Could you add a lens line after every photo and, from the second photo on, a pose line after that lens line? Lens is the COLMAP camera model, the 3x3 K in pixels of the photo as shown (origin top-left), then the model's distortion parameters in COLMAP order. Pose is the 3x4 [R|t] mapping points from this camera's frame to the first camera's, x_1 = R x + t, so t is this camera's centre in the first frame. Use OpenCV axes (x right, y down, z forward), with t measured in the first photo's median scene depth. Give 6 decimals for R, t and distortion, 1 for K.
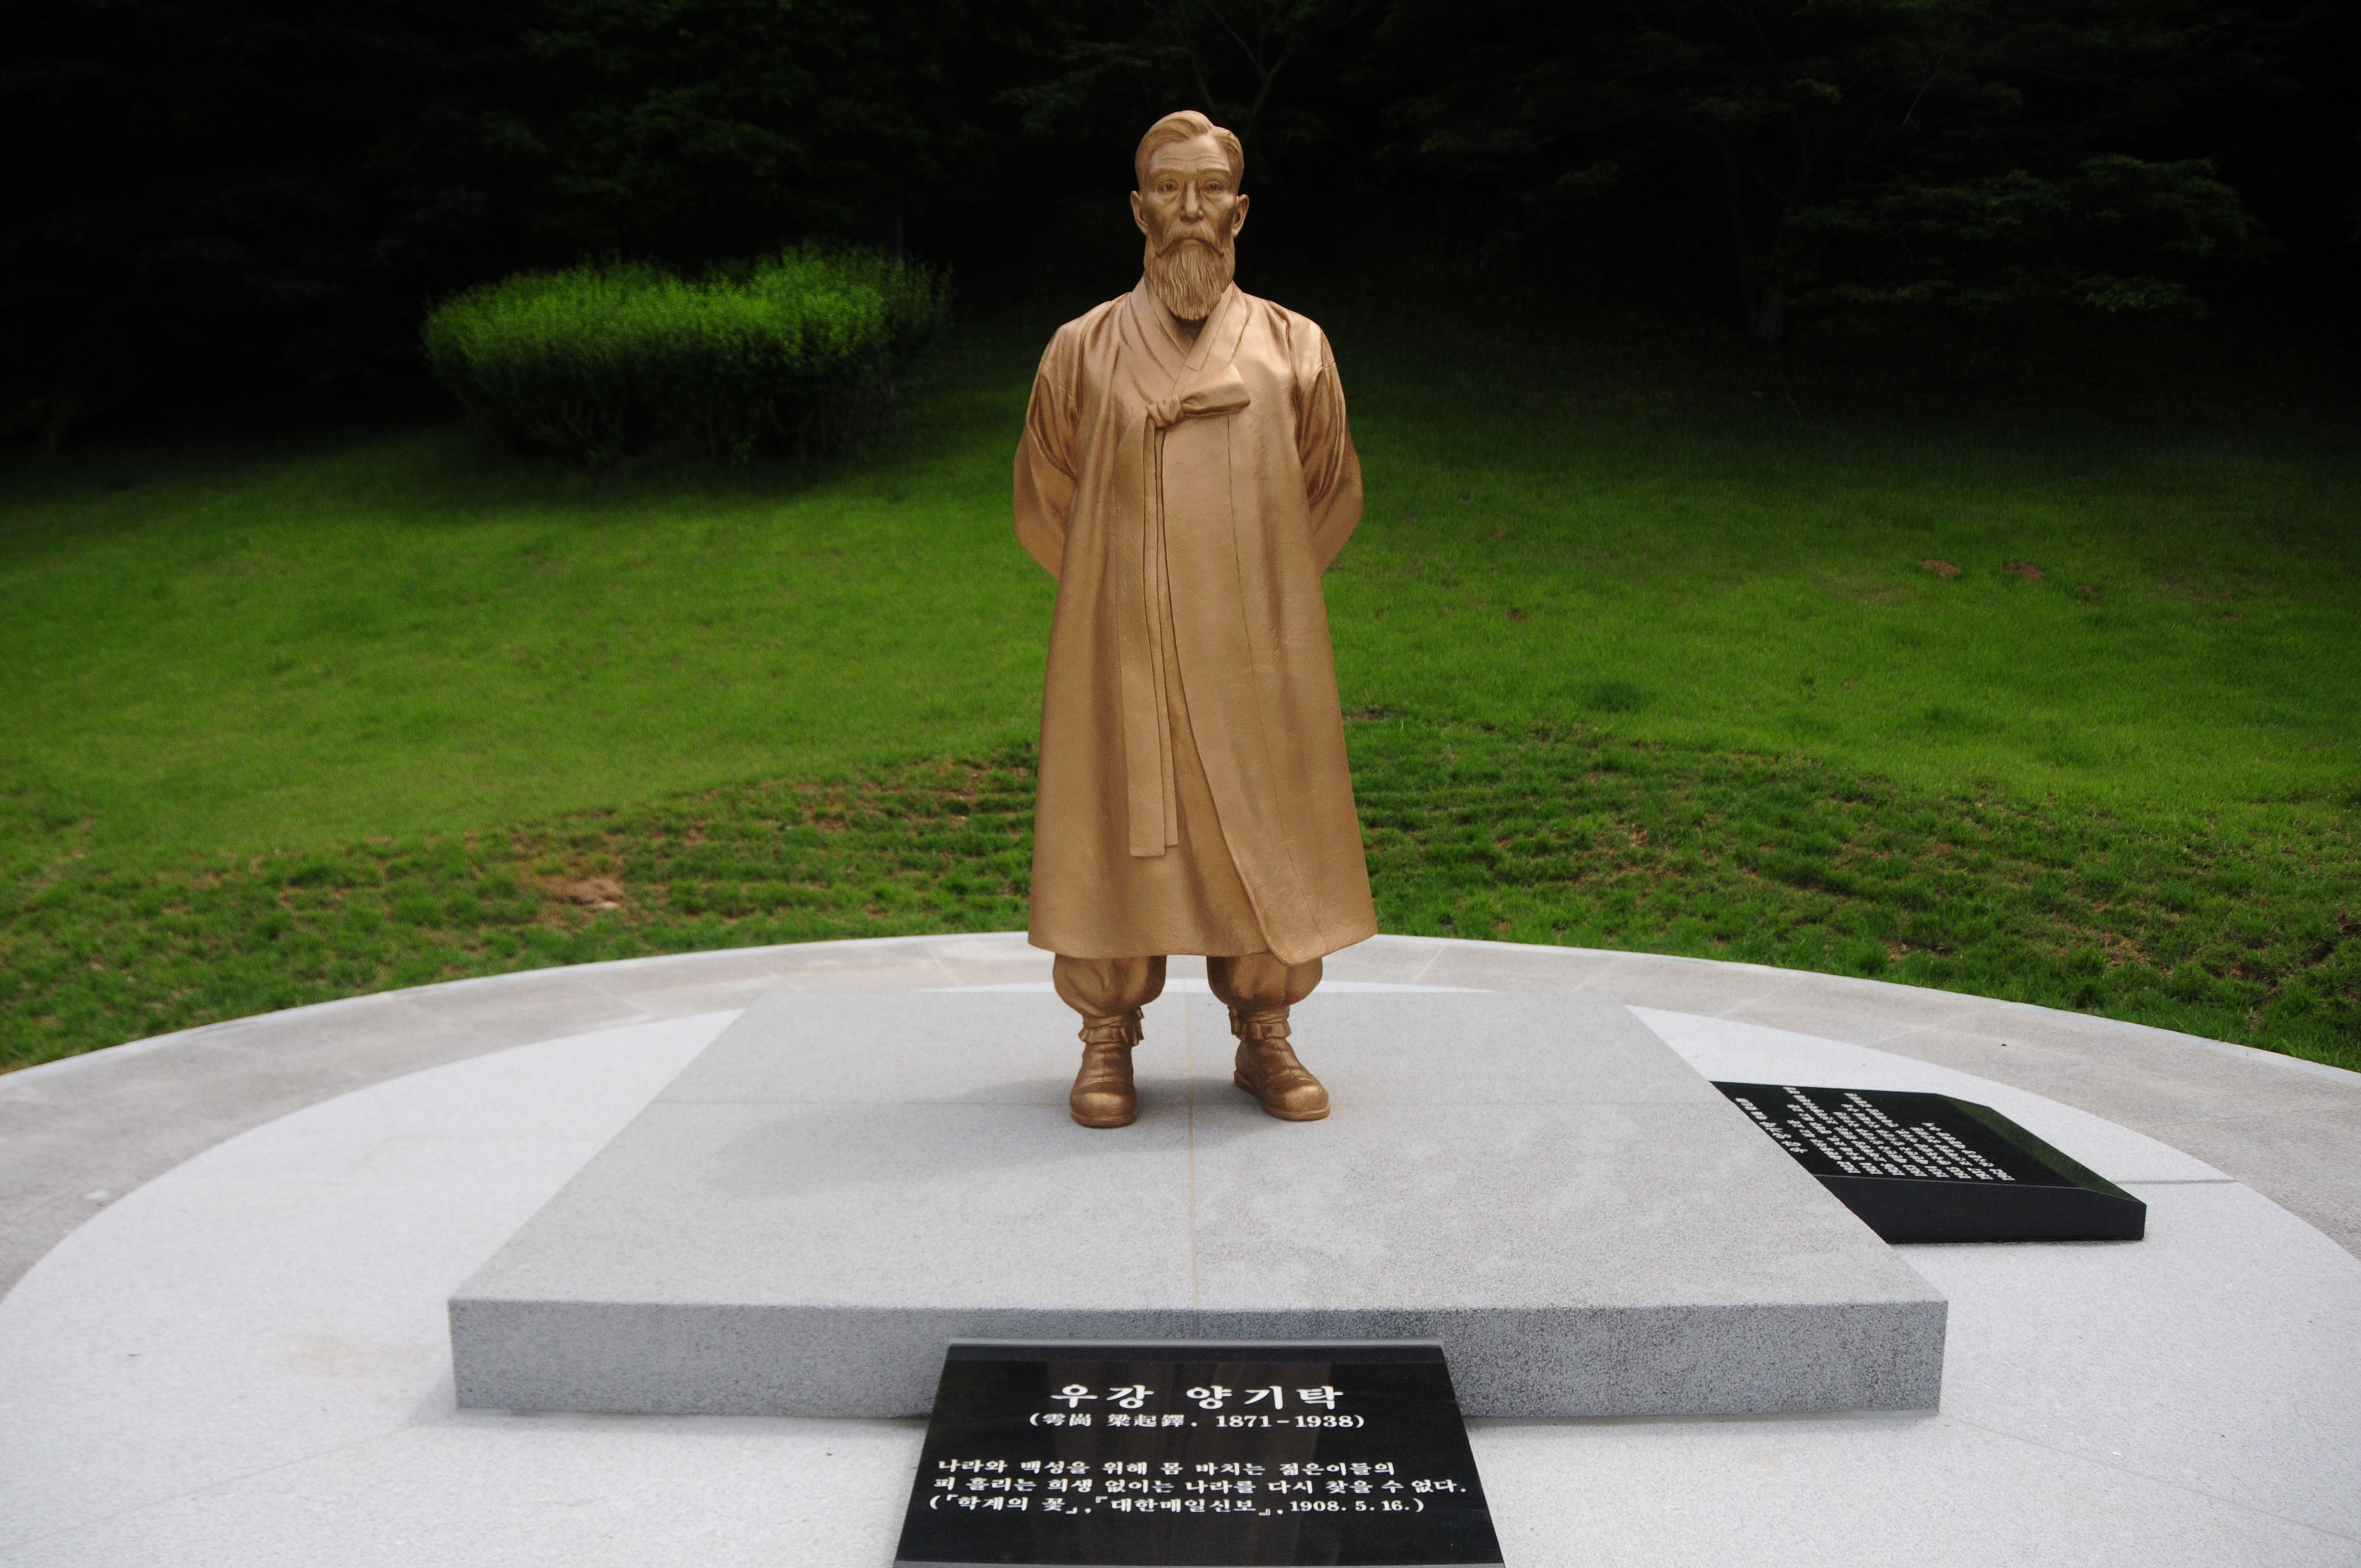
lens RADIAL K [[1826.5, 0, 1177.4], [0, 1826.5, 795.5], [0, 0, 1]] dist [-0.105508, 0.059147]
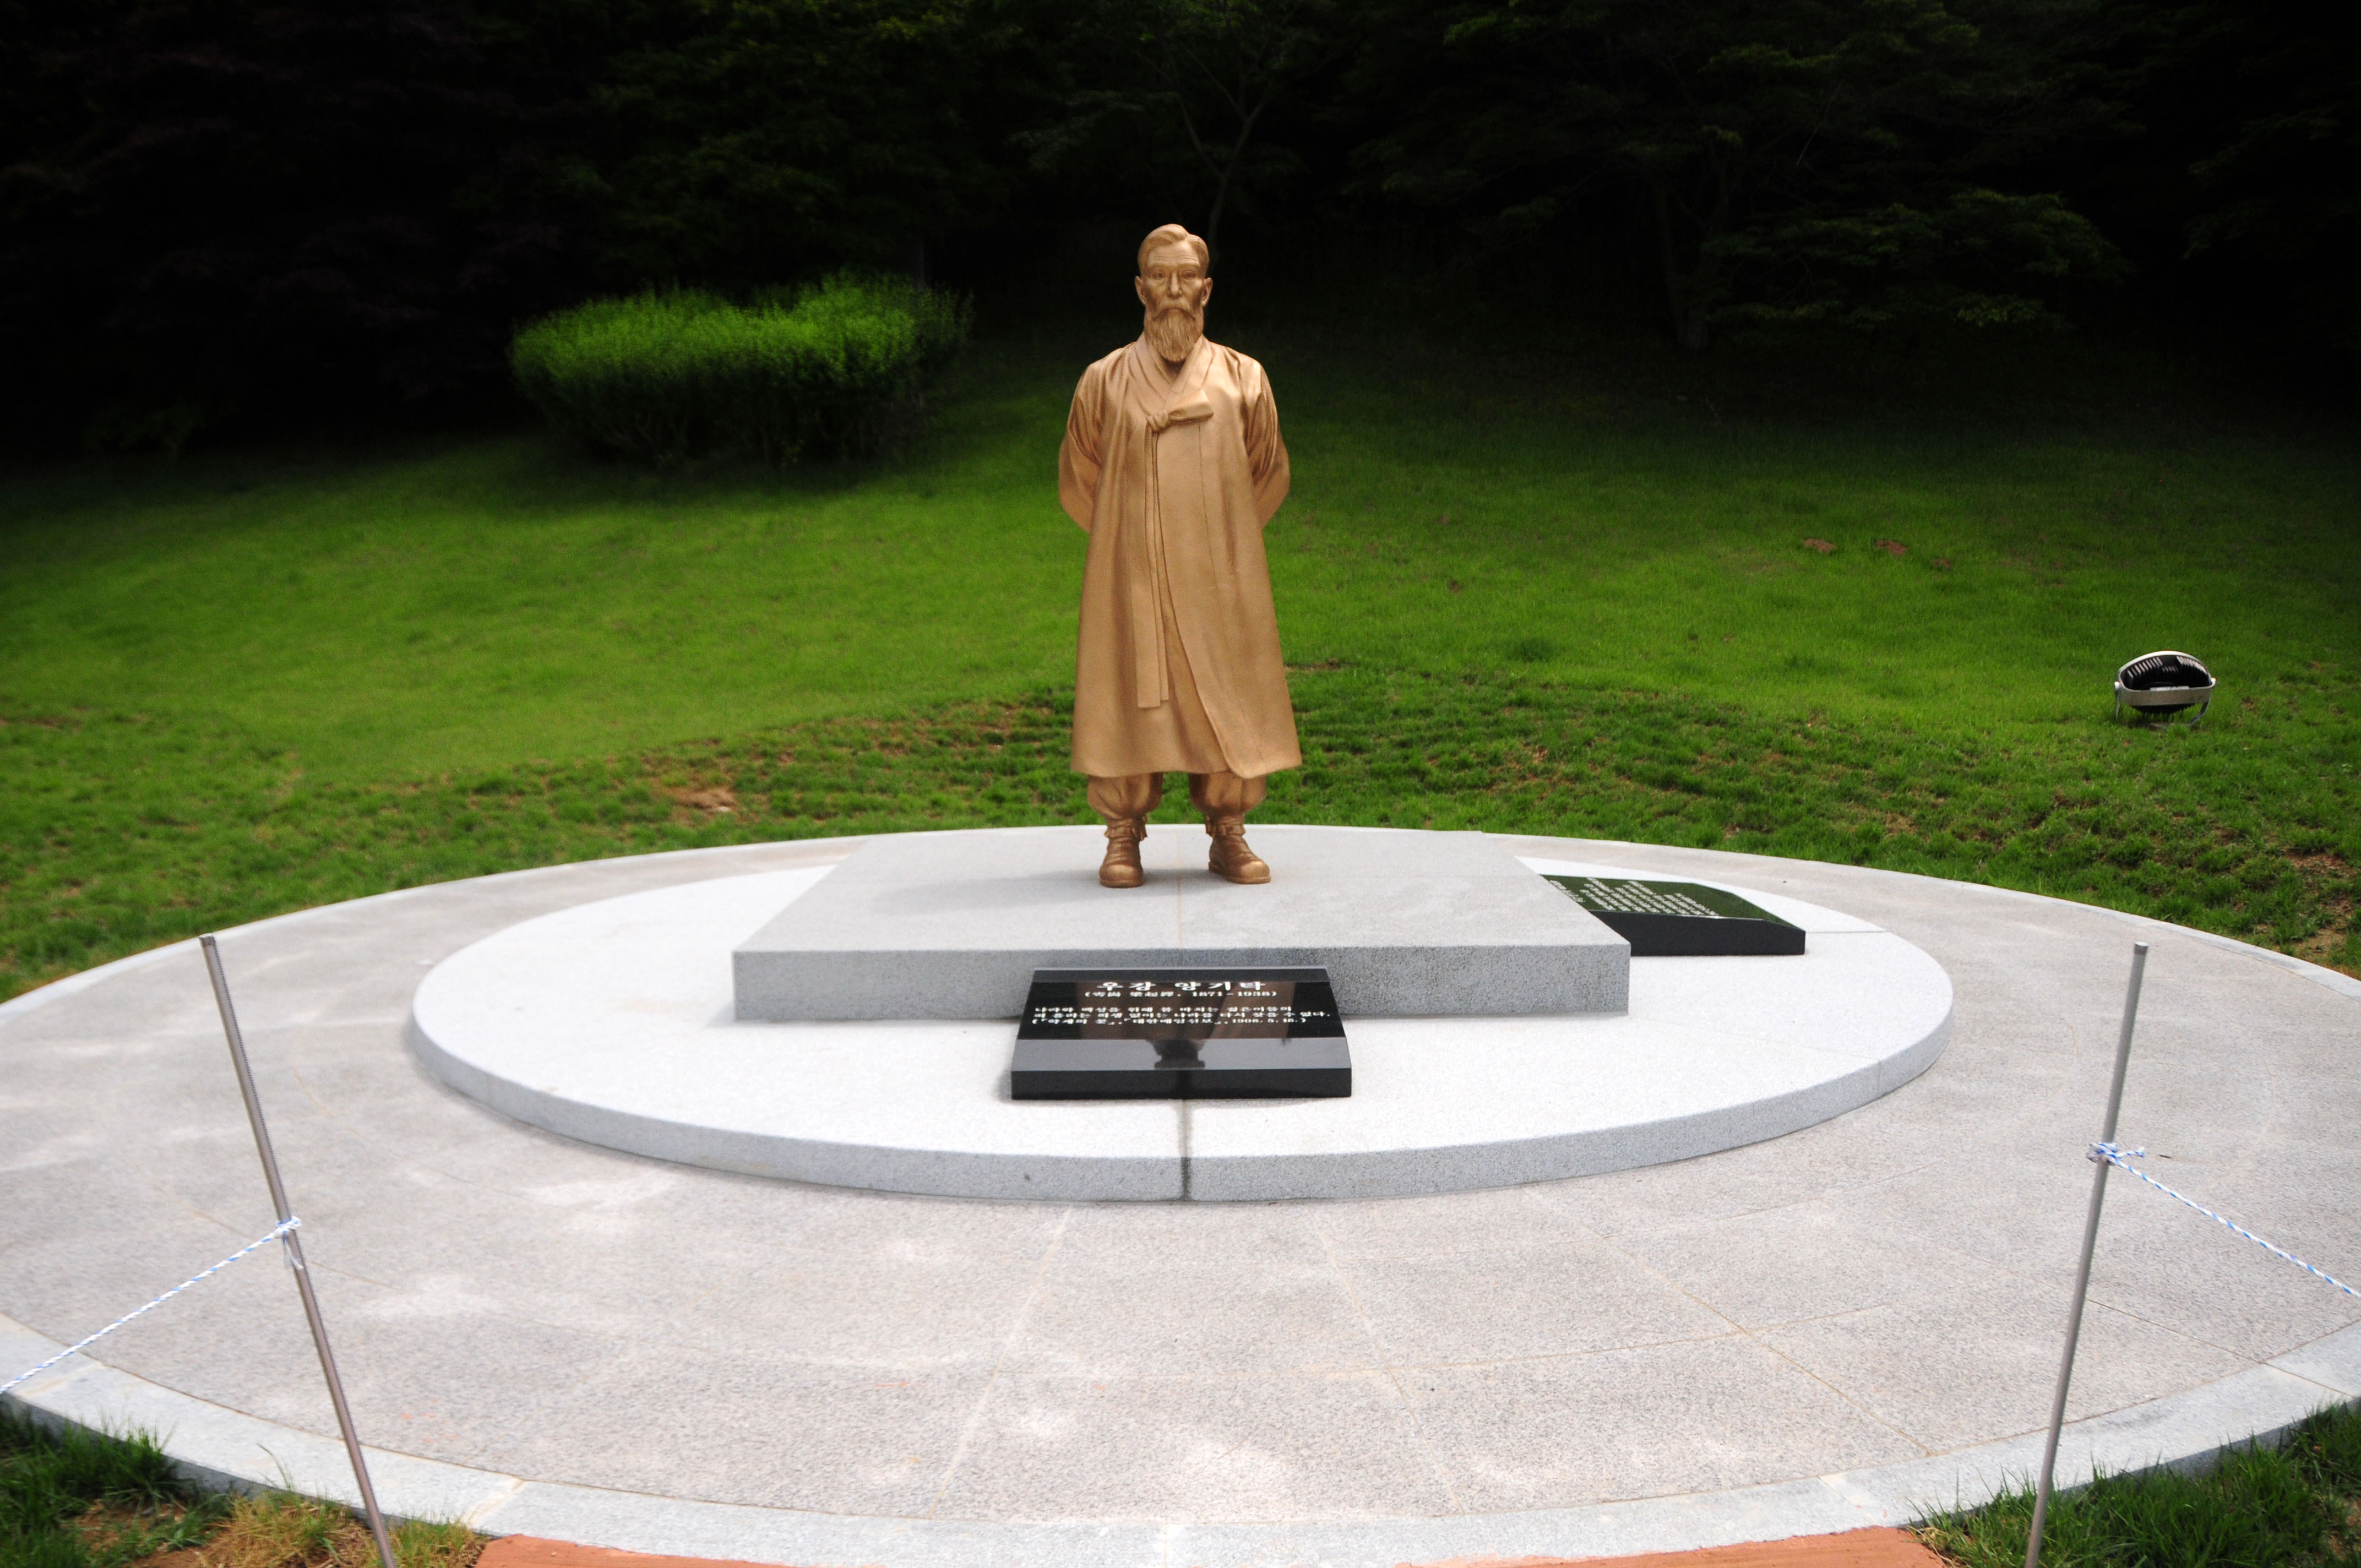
lens RADIAL K [[1826.5, 0, 1183.9], [0, 1826.5, 784.3], [0, 0, 1]] dist [-0.105508, 0.059147]
pose [[0.999960, -0.007494, 0.004796, 0.002134], [0.007535, 0.999935, -0.008579, 0.048375], [-0.004731, 0.008615, 0.999952, -0.235740]]
